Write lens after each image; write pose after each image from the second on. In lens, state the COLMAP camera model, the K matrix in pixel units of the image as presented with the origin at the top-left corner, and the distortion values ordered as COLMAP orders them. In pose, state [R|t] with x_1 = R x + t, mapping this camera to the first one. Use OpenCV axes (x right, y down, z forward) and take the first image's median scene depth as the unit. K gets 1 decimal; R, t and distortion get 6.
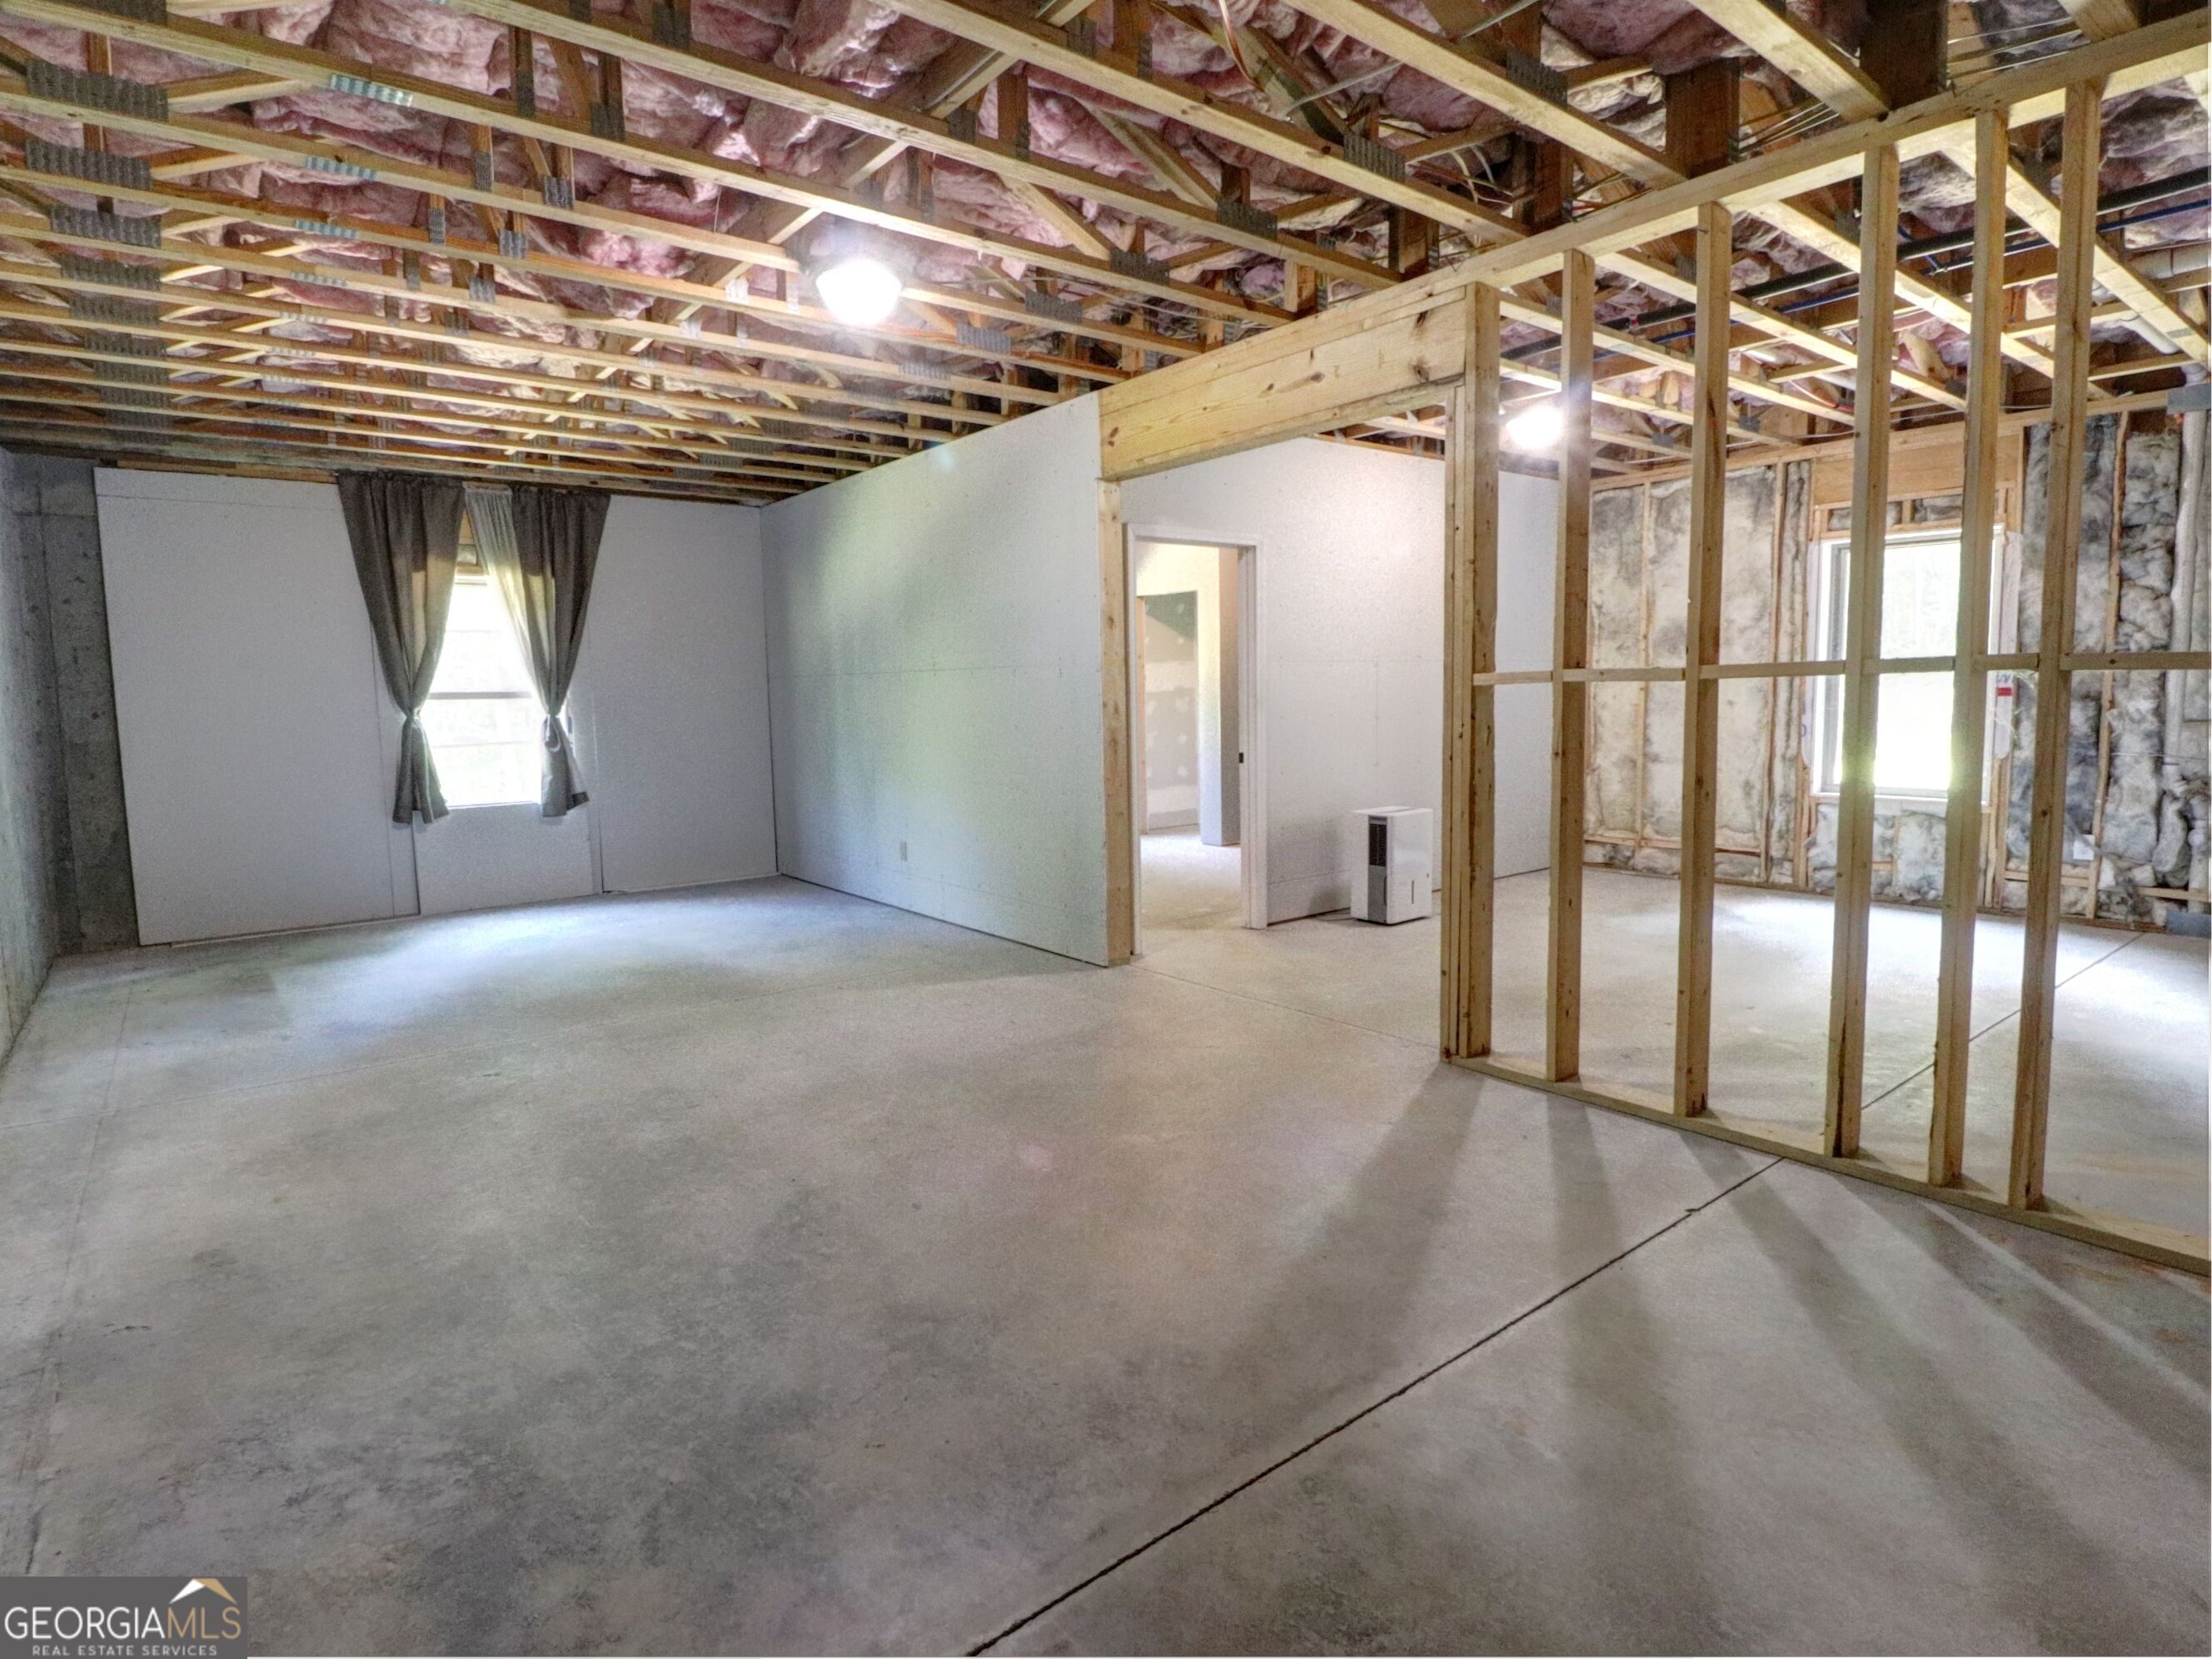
lens RADIAL K [[1165.4, 0, 1108.9], [0, 1165.4, 811.2], [0, 0, 1]] dist [0.003899, -0.015454]
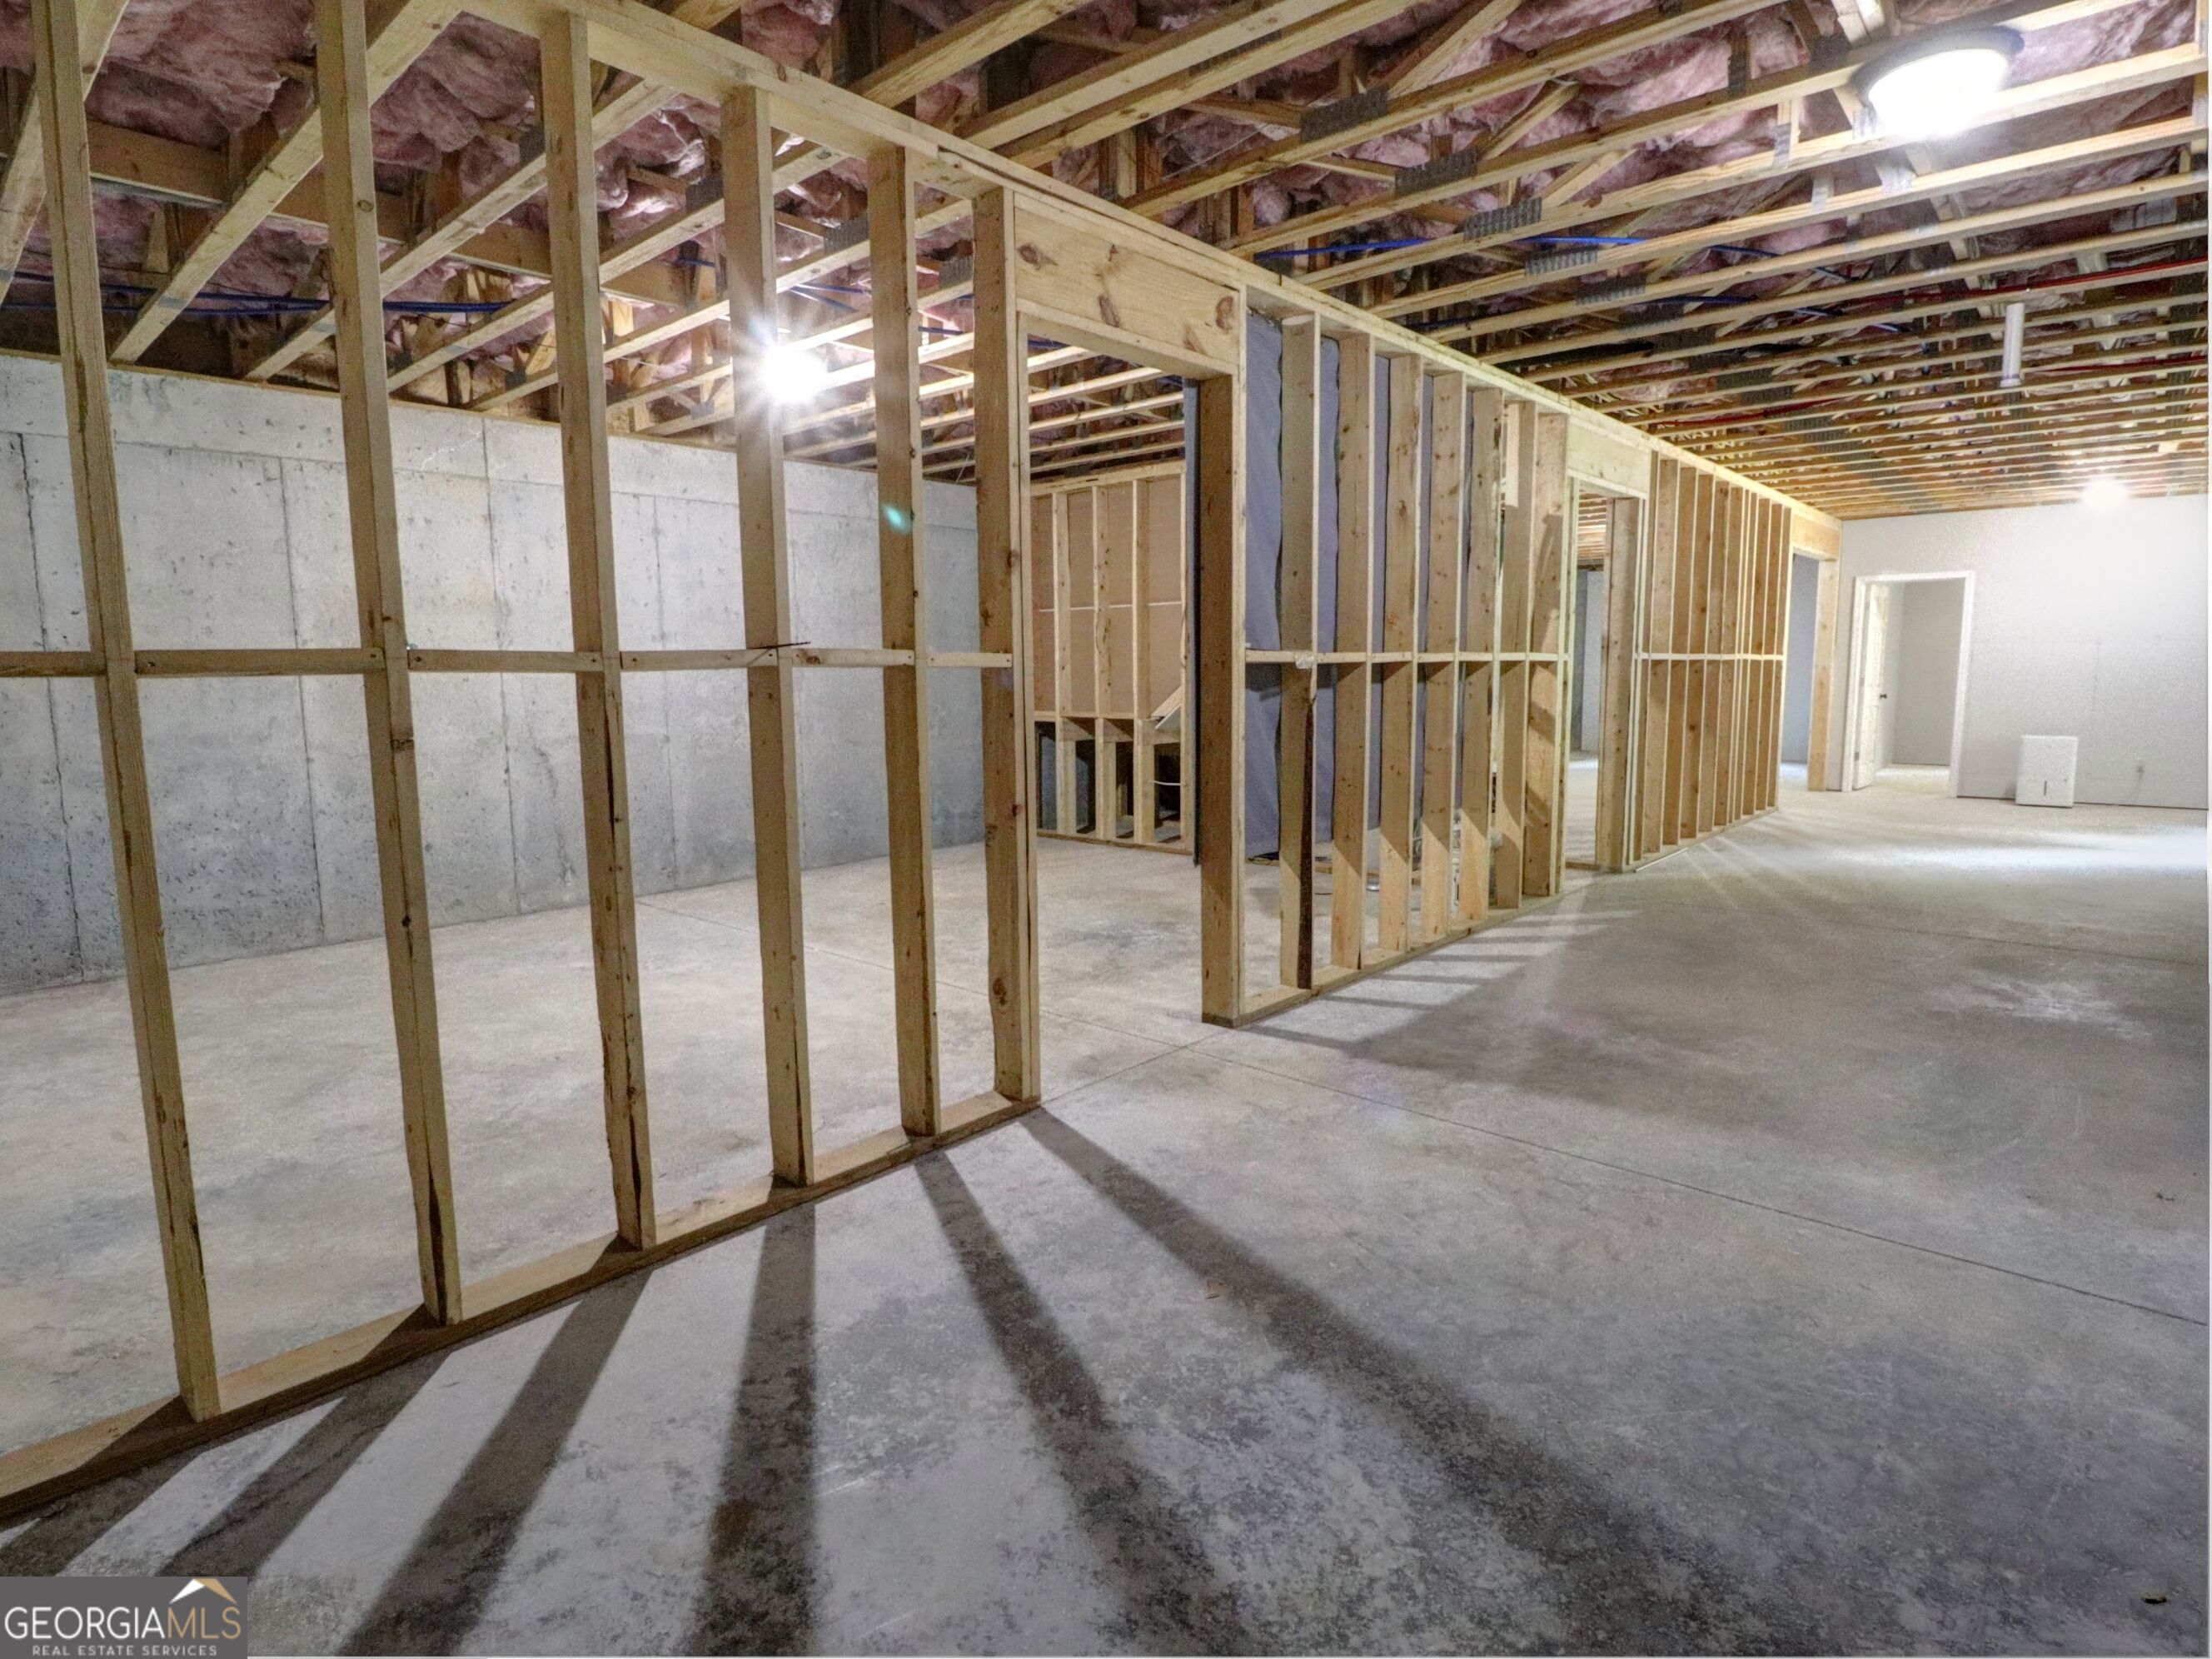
lens RADIAL K [[1165.4, 0, 1108.9], [0, 1165.4, 811.2], [0, 0, 1]] dist [0.003899, -0.015454]
pose [[-0.167264, -0.101275, 0.980697, -0.376249], [0.113201, 0.986159, 0.121146, -0.083372], [-0.979392, 0.131279, -0.153484, 0.887838]]
